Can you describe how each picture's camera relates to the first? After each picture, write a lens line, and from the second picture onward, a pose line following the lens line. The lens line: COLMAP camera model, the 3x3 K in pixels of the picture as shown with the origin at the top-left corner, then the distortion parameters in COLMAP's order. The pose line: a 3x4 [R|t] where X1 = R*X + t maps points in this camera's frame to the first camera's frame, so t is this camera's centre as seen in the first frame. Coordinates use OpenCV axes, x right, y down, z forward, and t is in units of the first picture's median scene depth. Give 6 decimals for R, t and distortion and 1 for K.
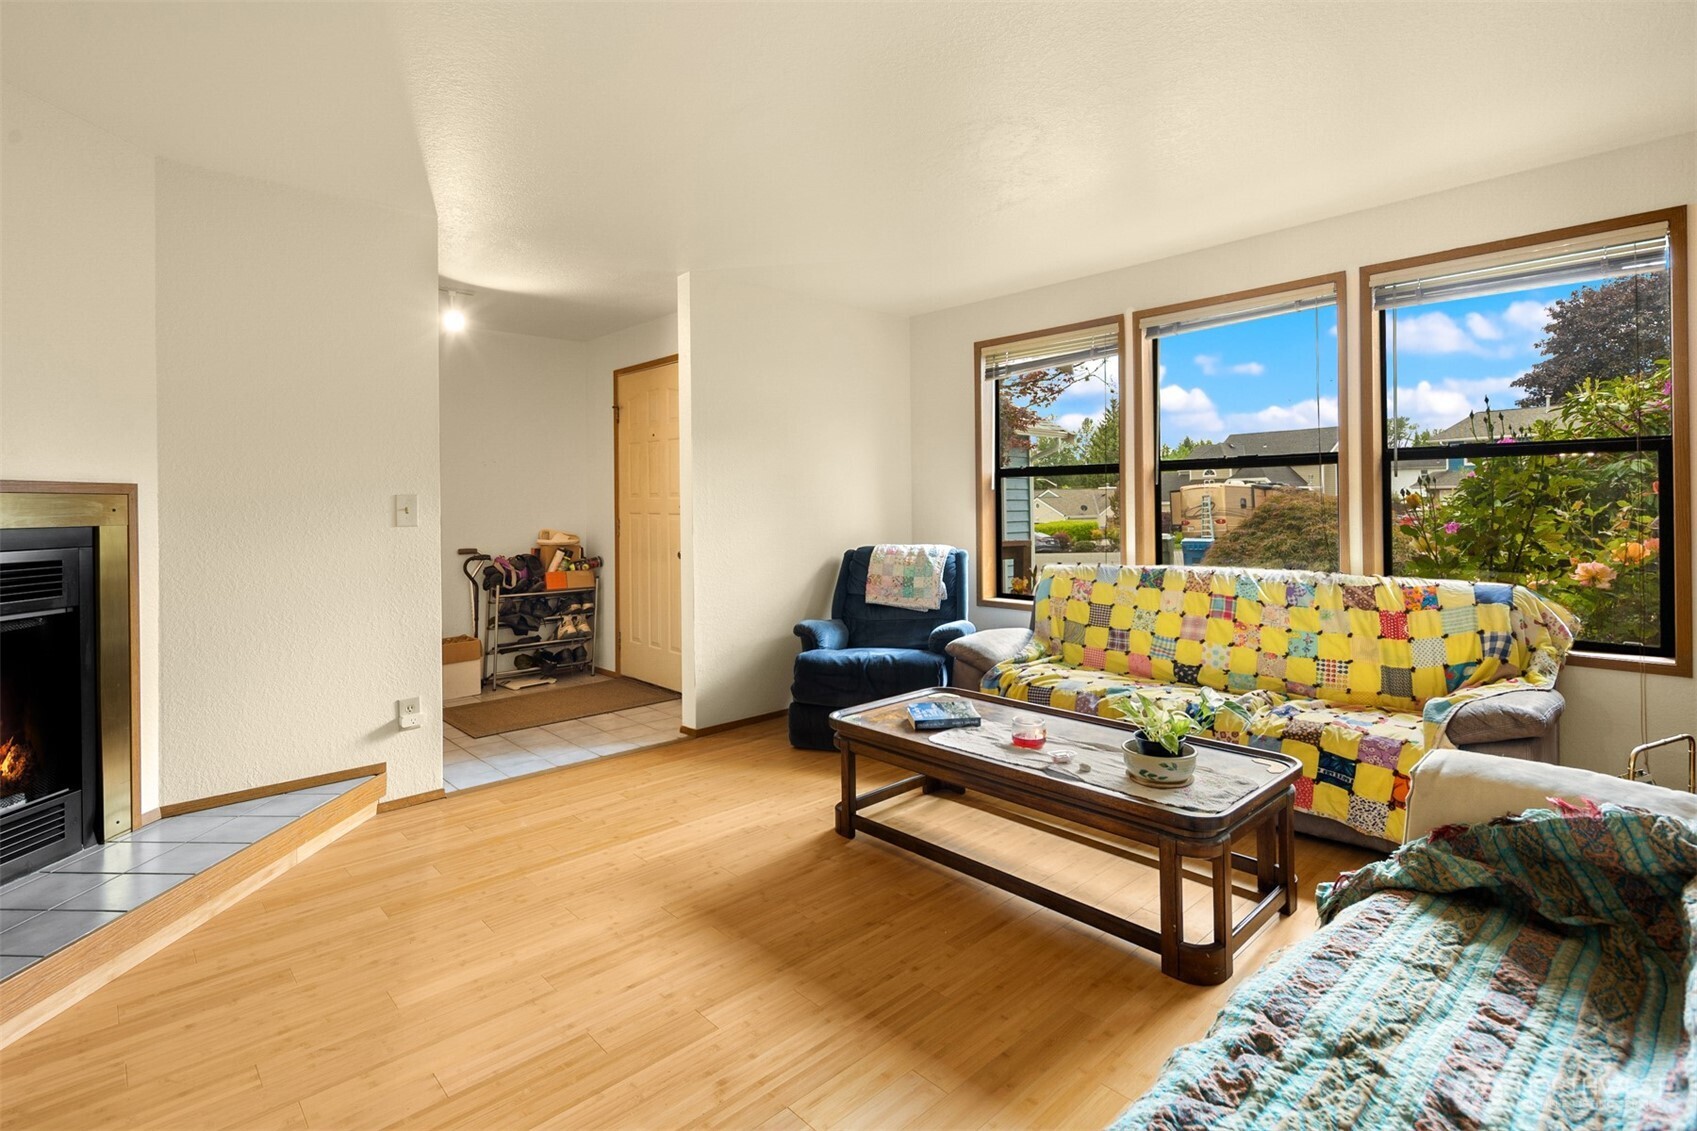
lens RADIAL K [[818.5, 0, 830.7], [0, 818.5, 508.0], [0, 0, 1]] dist [0.009429, -0.003486]
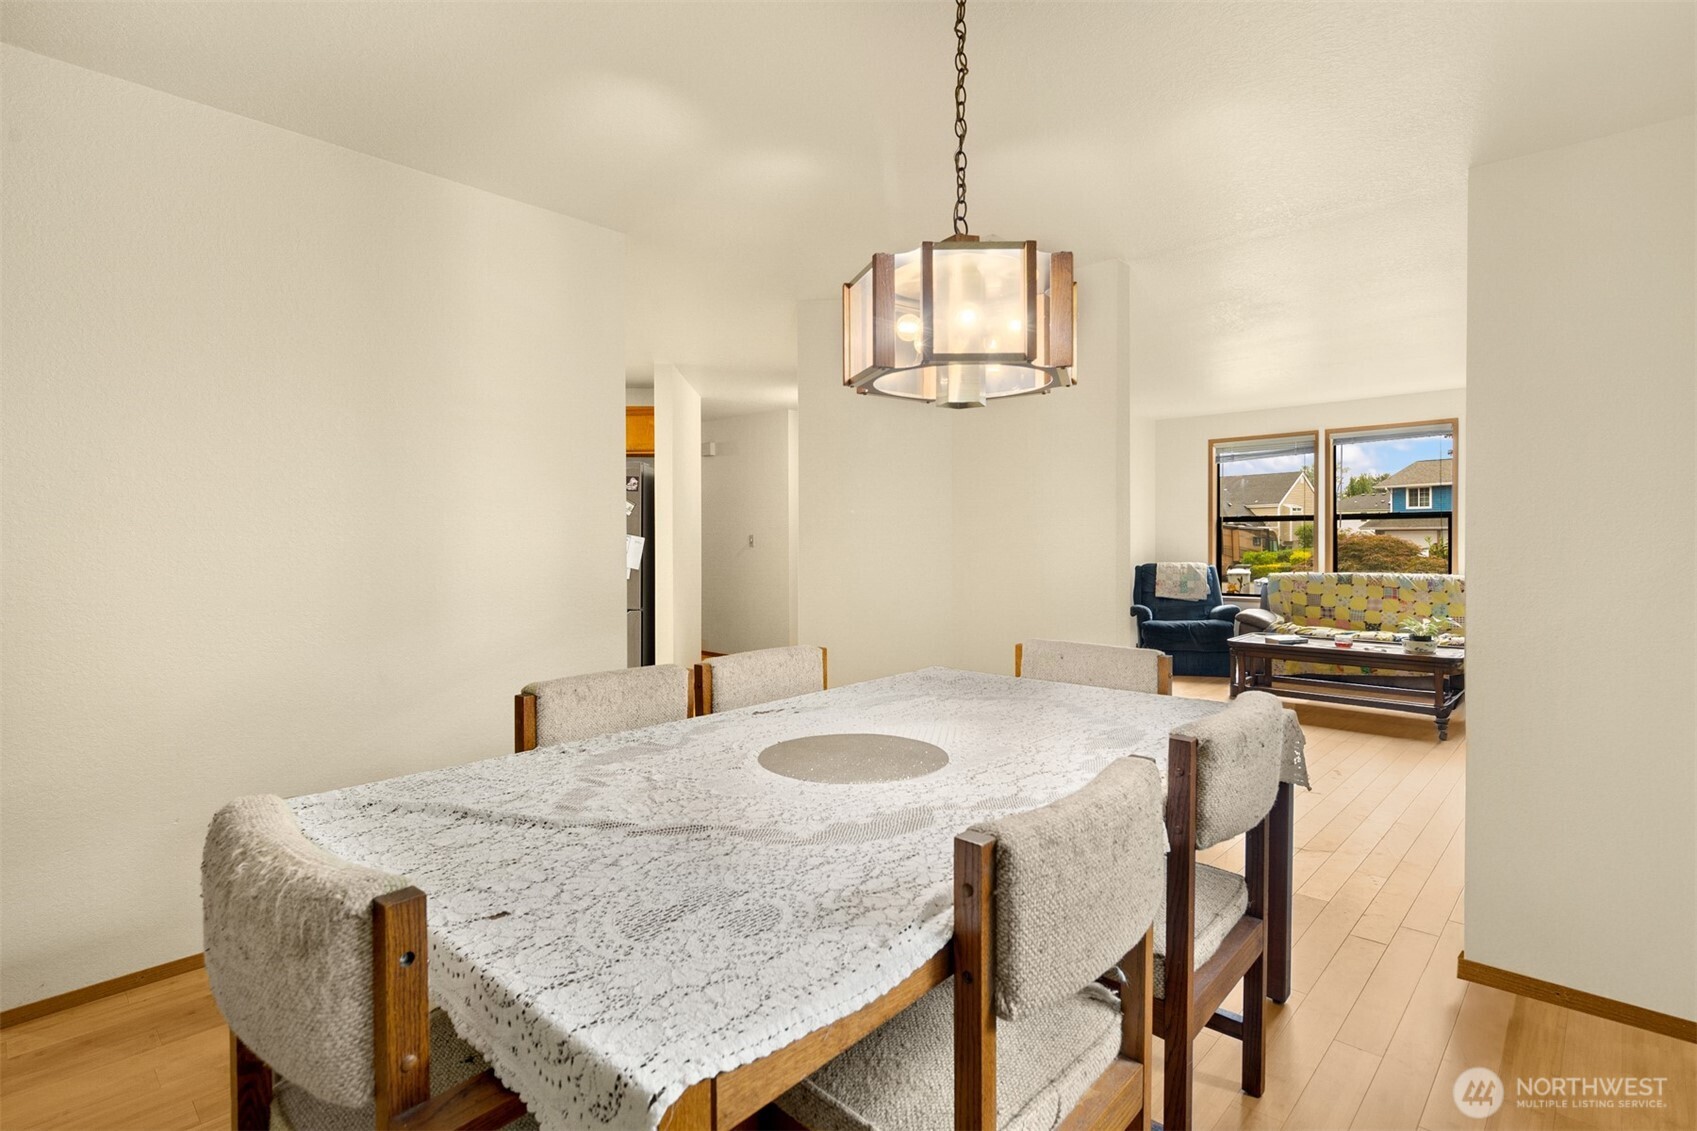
lens RADIAL K [[818.5, 0, 840.8], [0, 818.5, 555.8], [0, 0, 1]] dist [0.009429, -0.003486]
pose [[0.997628, 0.007568, 0.068425, -0.799470], [-0.008639, 0.999844, 0.015374, 0.013412], [-0.068298, -0.015929, 0.997538, -0.702178]]
